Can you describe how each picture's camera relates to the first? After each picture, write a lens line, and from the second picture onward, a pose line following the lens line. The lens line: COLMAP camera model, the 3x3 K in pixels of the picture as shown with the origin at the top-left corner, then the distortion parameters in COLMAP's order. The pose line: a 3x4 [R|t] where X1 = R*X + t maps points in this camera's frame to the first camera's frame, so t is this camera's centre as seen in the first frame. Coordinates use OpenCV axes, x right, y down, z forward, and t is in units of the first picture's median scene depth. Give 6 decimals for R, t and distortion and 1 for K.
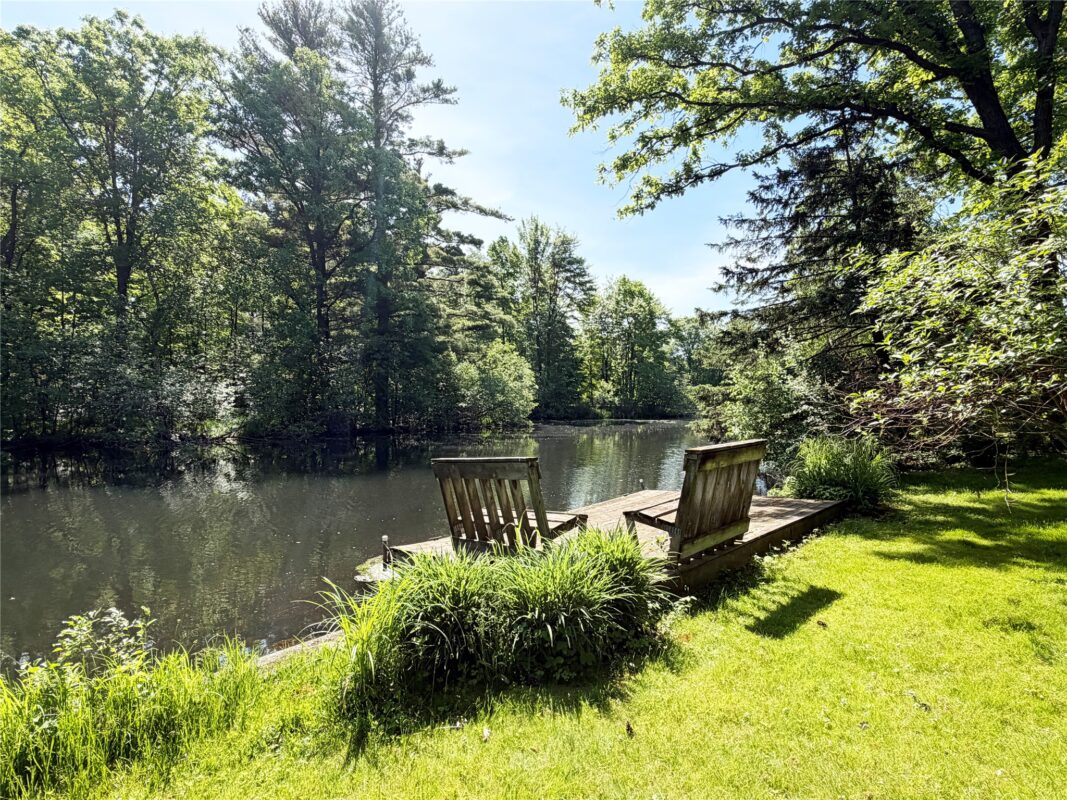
lens RADIAL K [[608.6, 0, 533.5], [0, 608.6, 400.0], [0, 0, 1]] dist [0.000867, 0.000452]
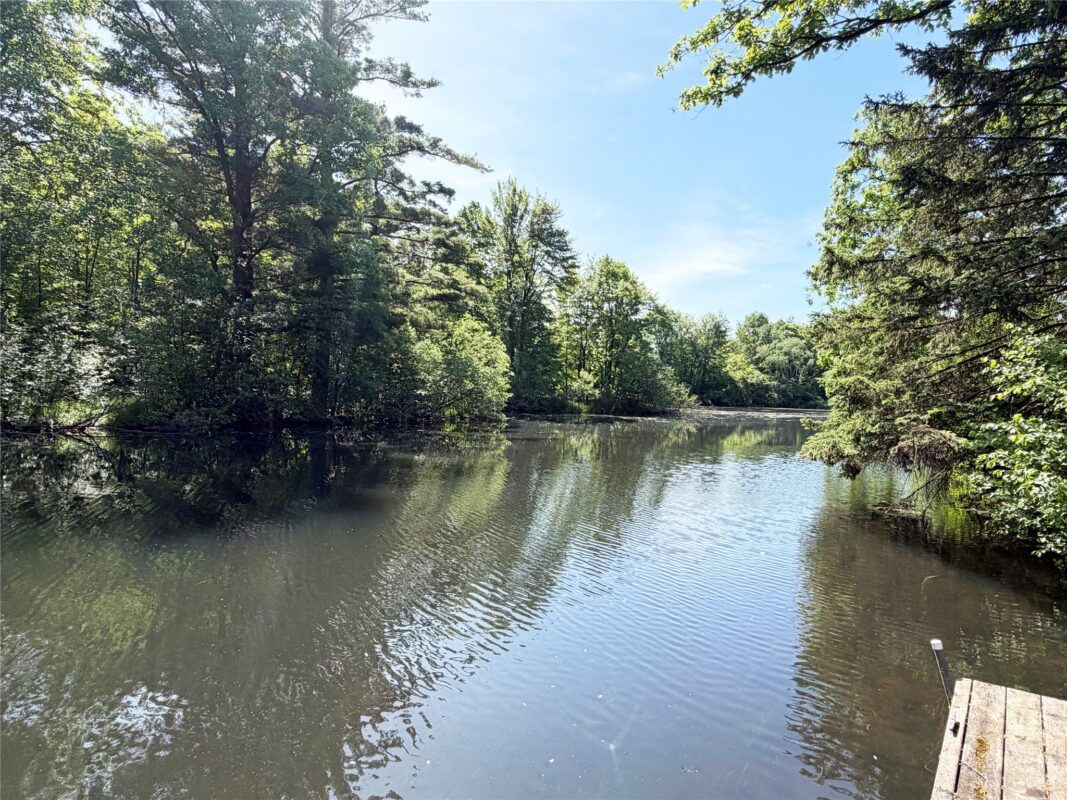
lens RADIAL K [[608.6, 0, 533.5], [0, 608.6, 400.0], [0, 0, 1]] dist [0.000867, 0.000452]
pose [[0.997153, 0.036605, 0.065920, -0.018830], [-0.037749, 0.999156, 0.016188, -0.000541], [-0.065272, -0.018630, 0.997694, 0.161645]]
